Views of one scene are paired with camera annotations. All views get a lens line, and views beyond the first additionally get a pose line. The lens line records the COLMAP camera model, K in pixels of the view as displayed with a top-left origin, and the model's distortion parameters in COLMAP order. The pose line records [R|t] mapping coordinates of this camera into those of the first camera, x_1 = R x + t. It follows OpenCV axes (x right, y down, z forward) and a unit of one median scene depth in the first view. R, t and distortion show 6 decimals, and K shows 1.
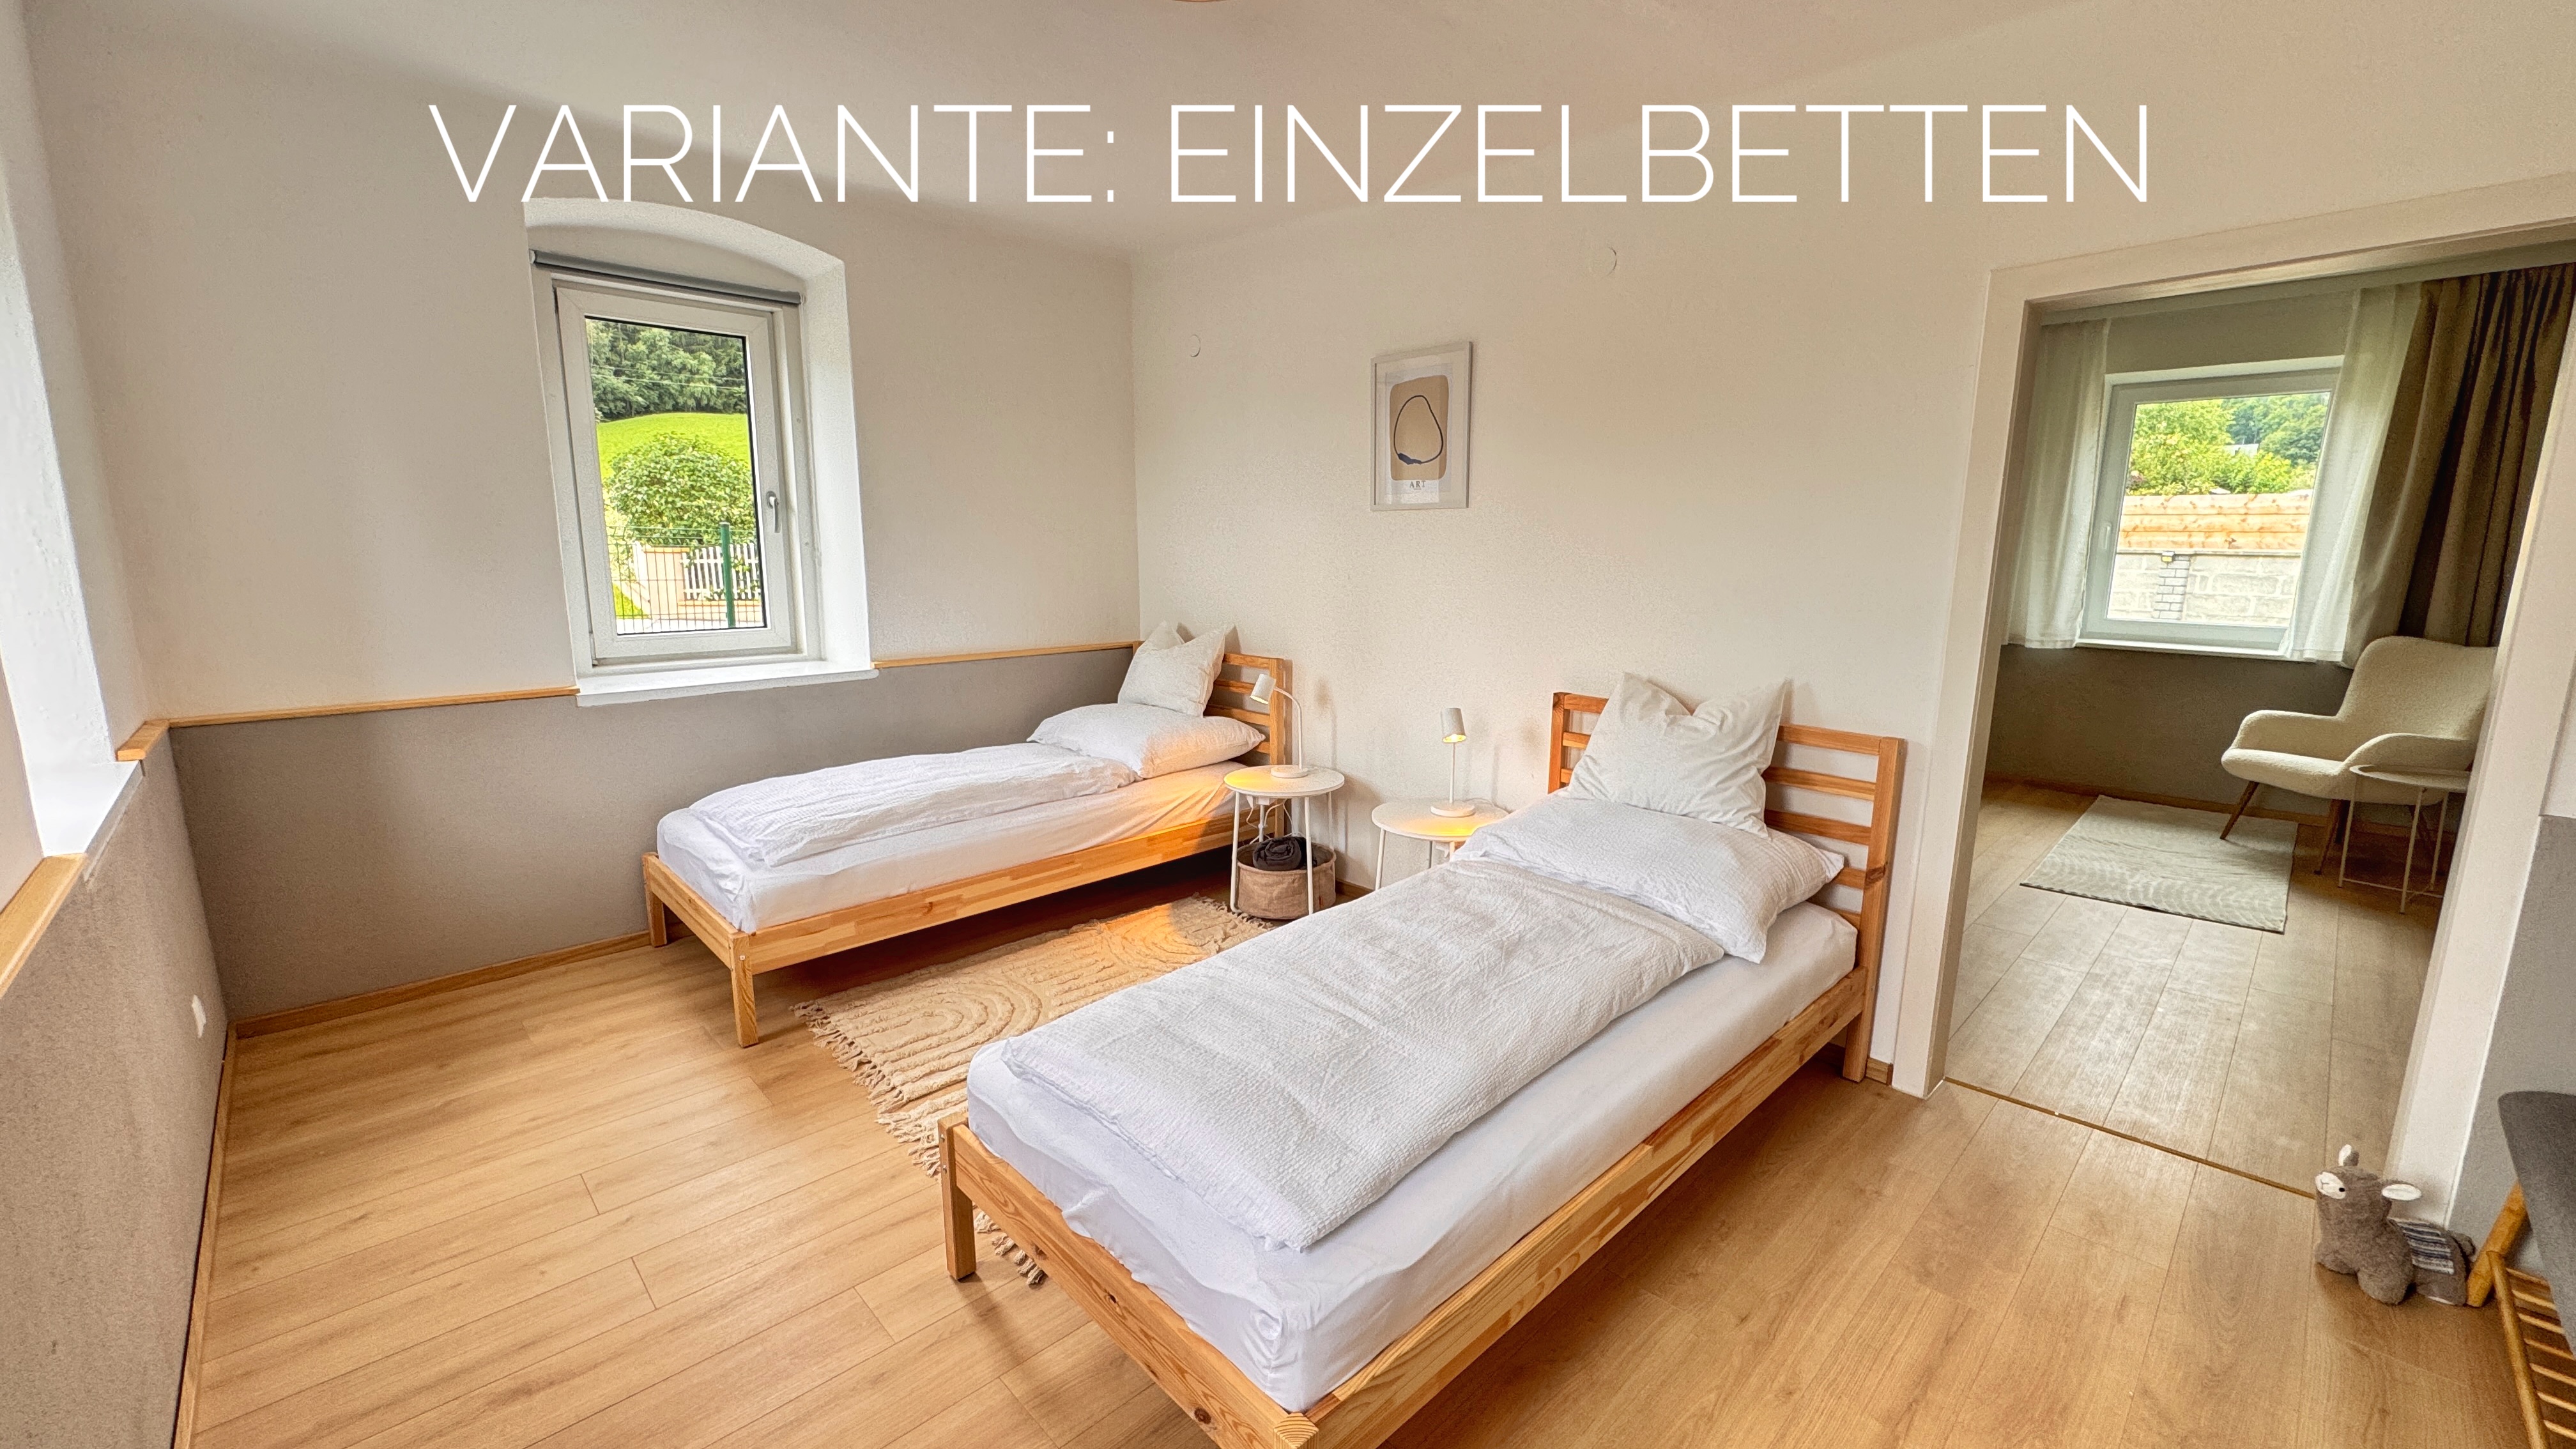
lens RADIAL K [[1019.6, 0, 1310.9], [0, 1019.6, 704.7], [0, 0, 1]] dist [-0.019786, 0.002411]
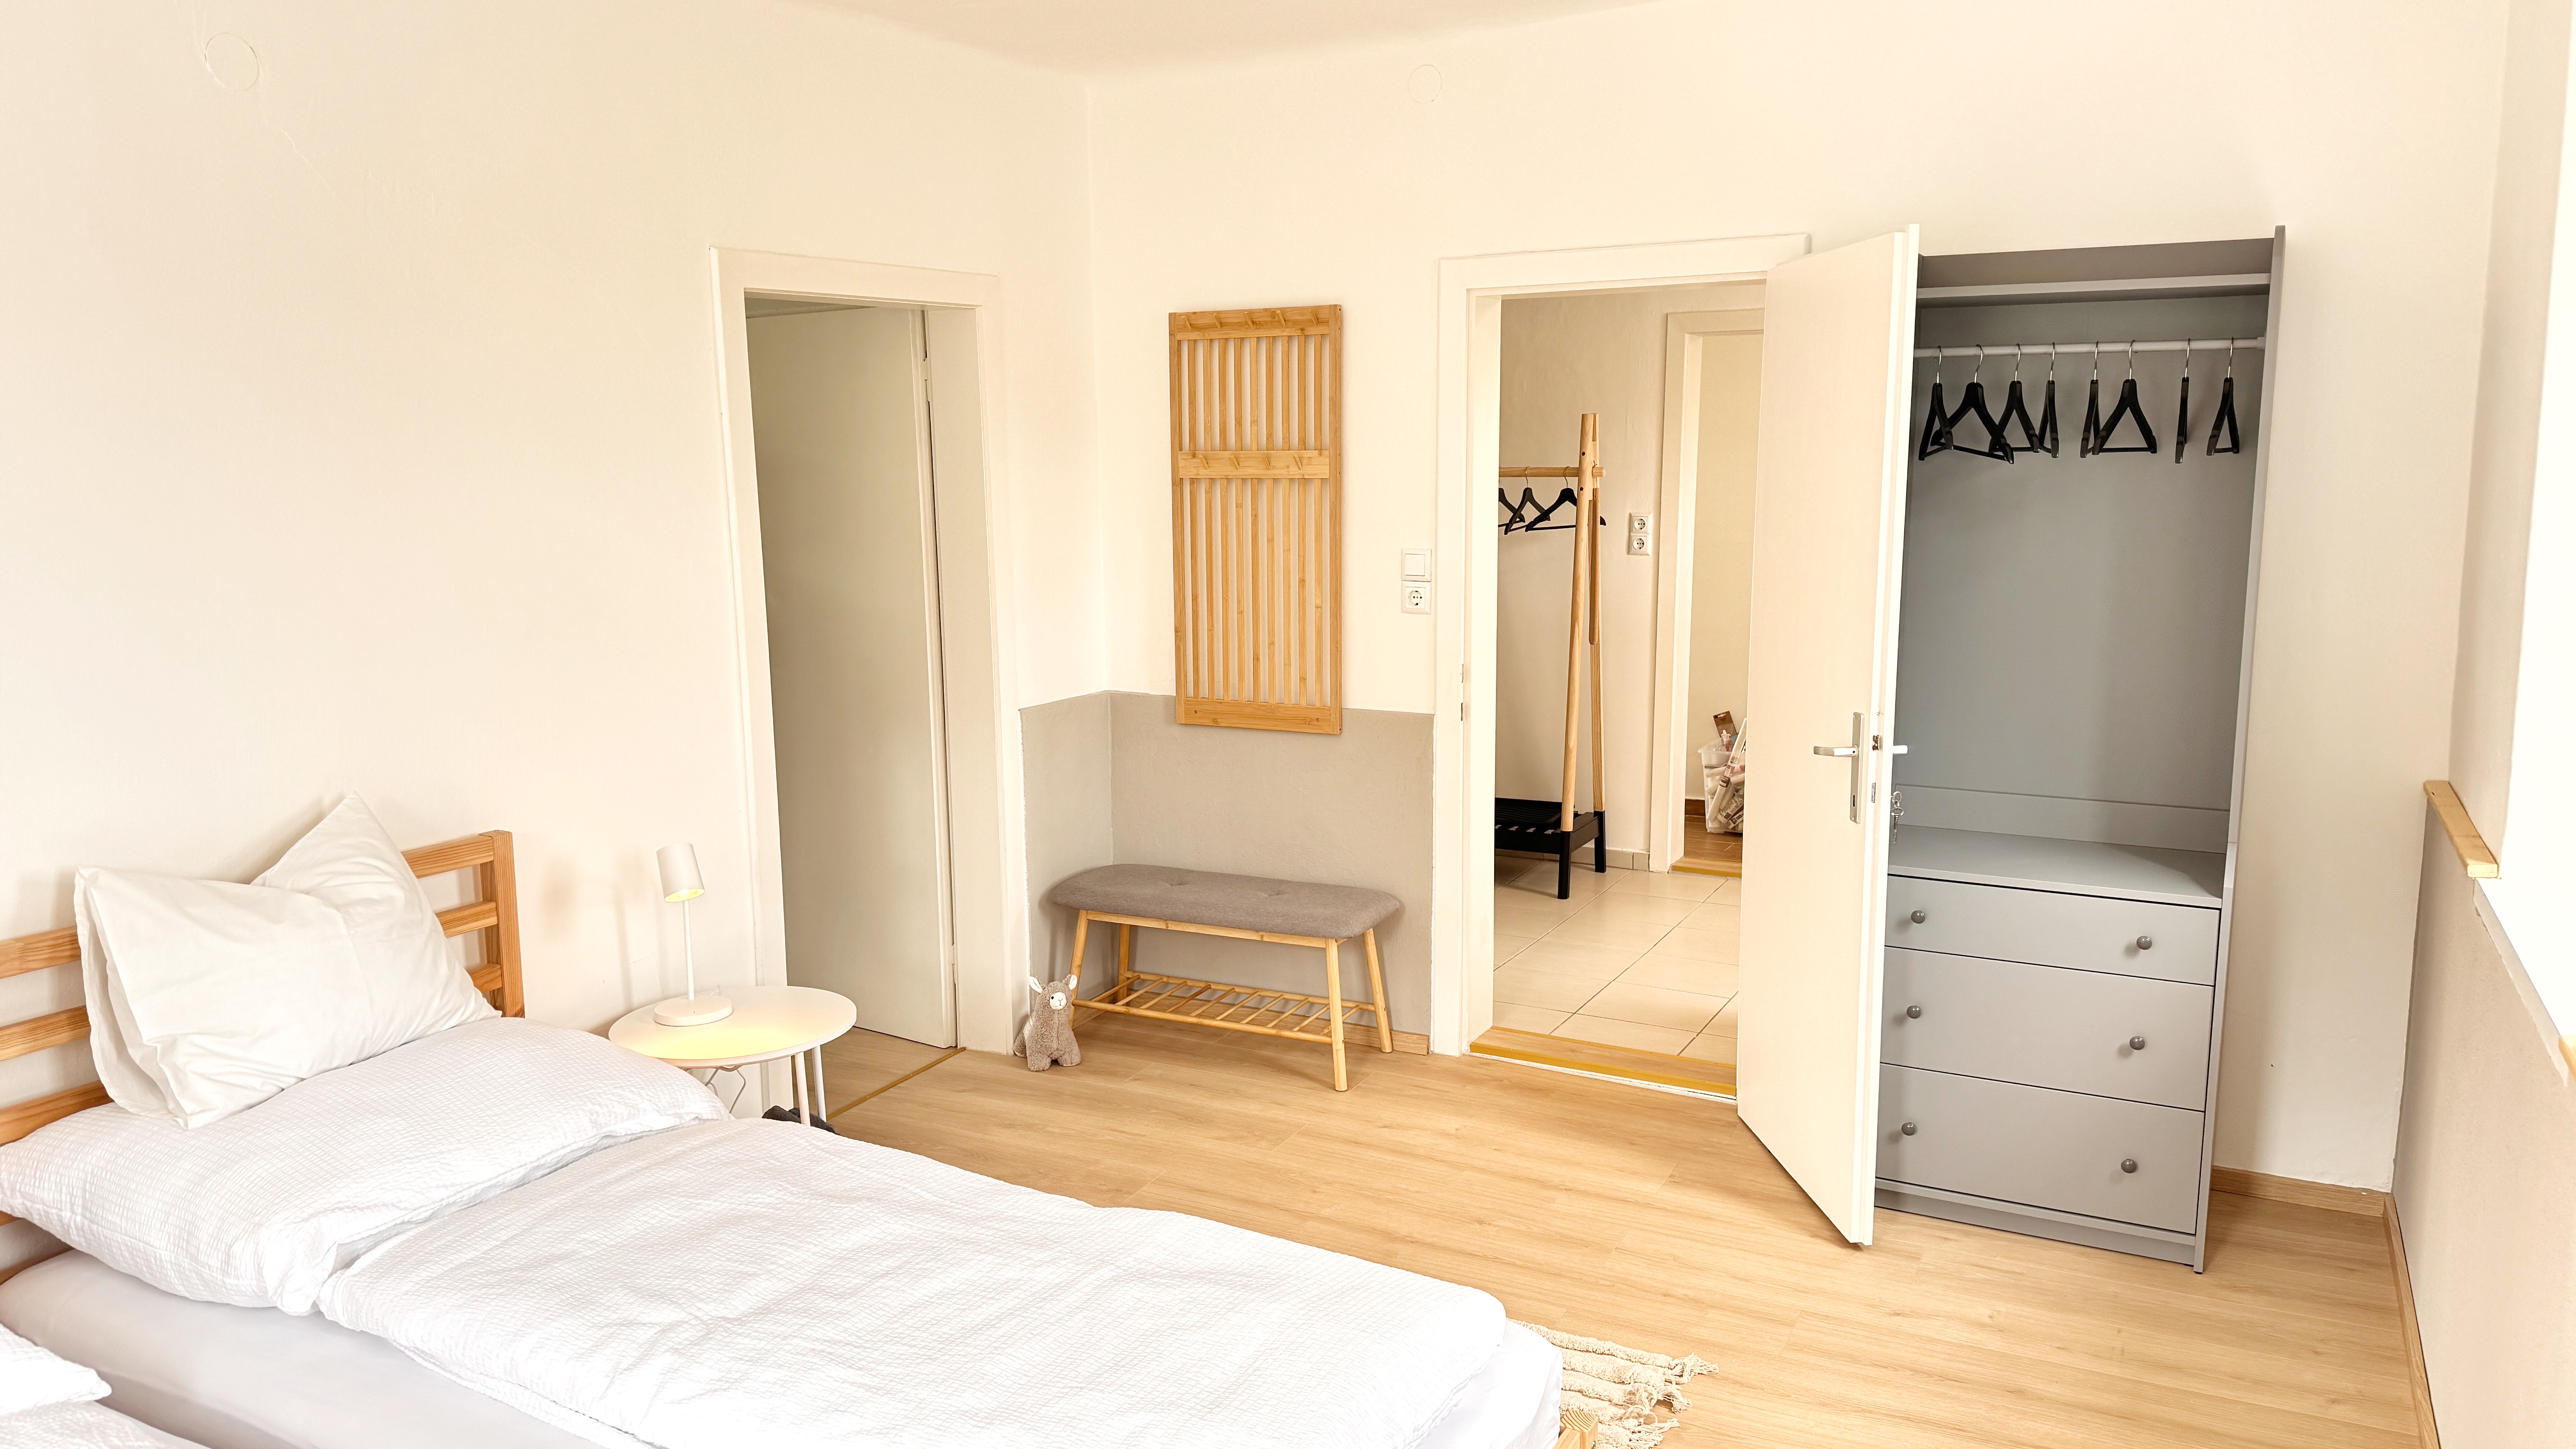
lens RADIAL K [[1790.8, 0, 1288.8], [0, 1790.8, 724.2], [0, 0, 1]] dist [0.001063, -0.000210]
pose [[-0.301959, -0.157170, 0.940276, -0.629336], [0.163282, 0.963214, 0.213441, -0.176630], [-0.939234, 0.217981, -0.265188, 0.637985]]
